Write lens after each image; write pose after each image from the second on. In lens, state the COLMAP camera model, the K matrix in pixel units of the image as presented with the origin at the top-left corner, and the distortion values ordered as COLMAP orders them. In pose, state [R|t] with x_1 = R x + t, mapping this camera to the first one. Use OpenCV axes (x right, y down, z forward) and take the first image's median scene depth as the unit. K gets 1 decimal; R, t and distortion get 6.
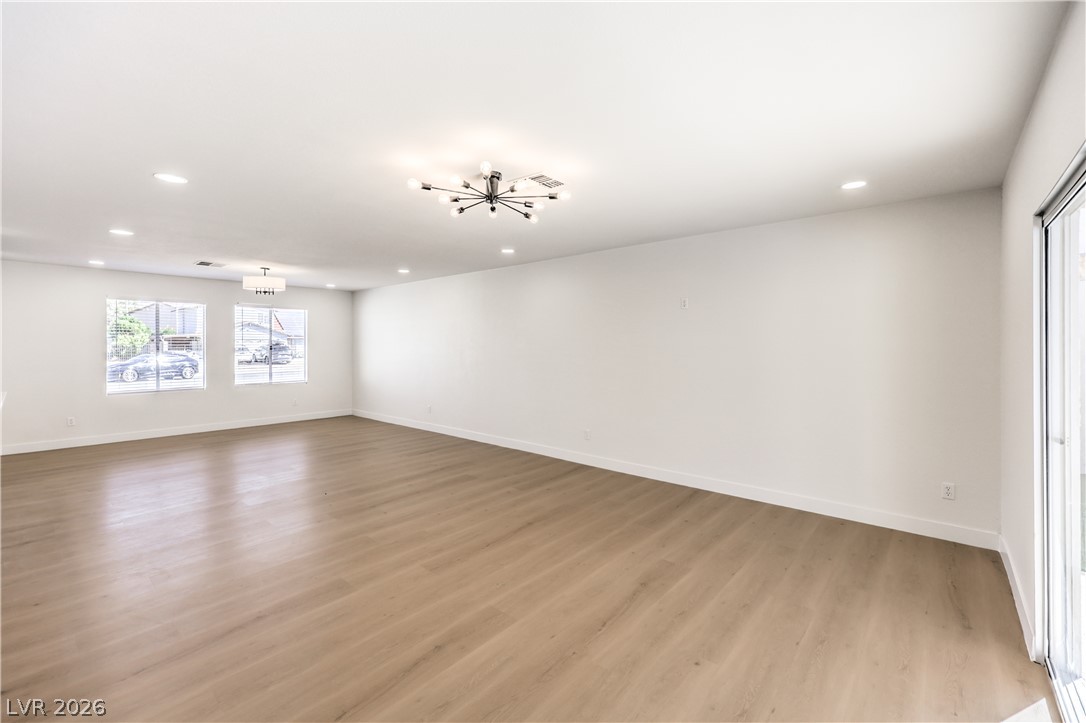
lens RADIAL K [[457.3, 0, 552.3], [0, 457.3, 344.1], [0, 0, 1]] dist [0.000393, -0.000045]
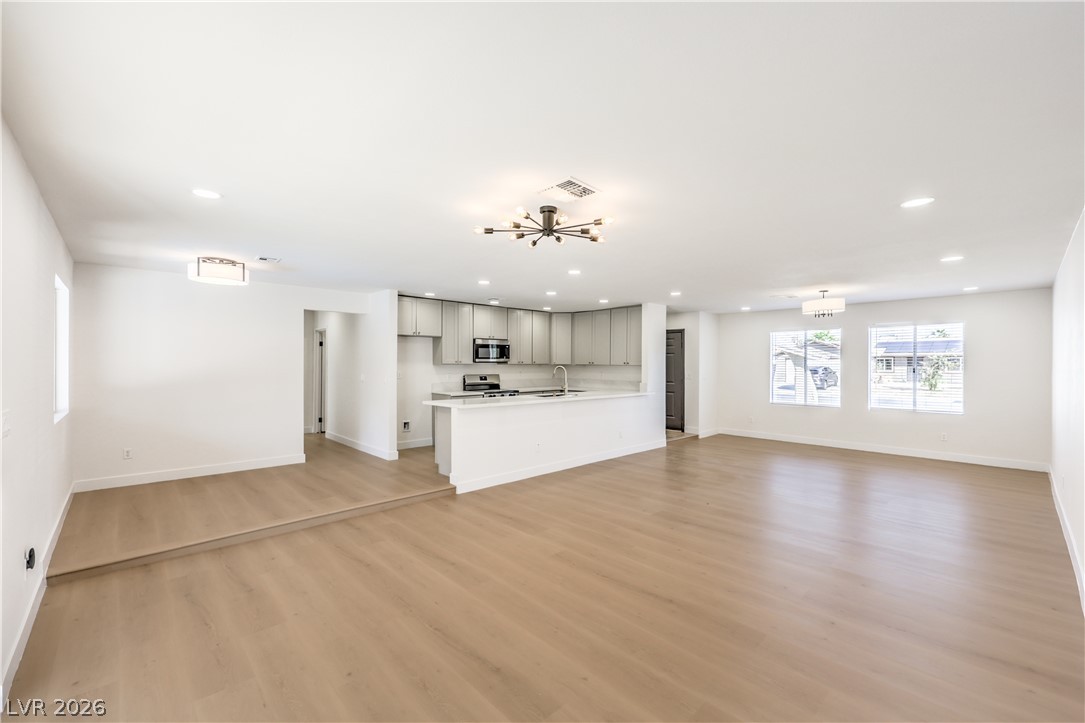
lens RADIAL K [[445.2, 0, 545.6], [0, 445.2, 364.1], [0, 0, 1]] dist [-0.002883, -0.000154]
pose [[-0.105678, -0.002404, -0.994398, 0.408714], [-0.001334, 0.999997, -0.002276, -0.002045], [0.994400, 0.001086, -0.105681, 0.496046]]
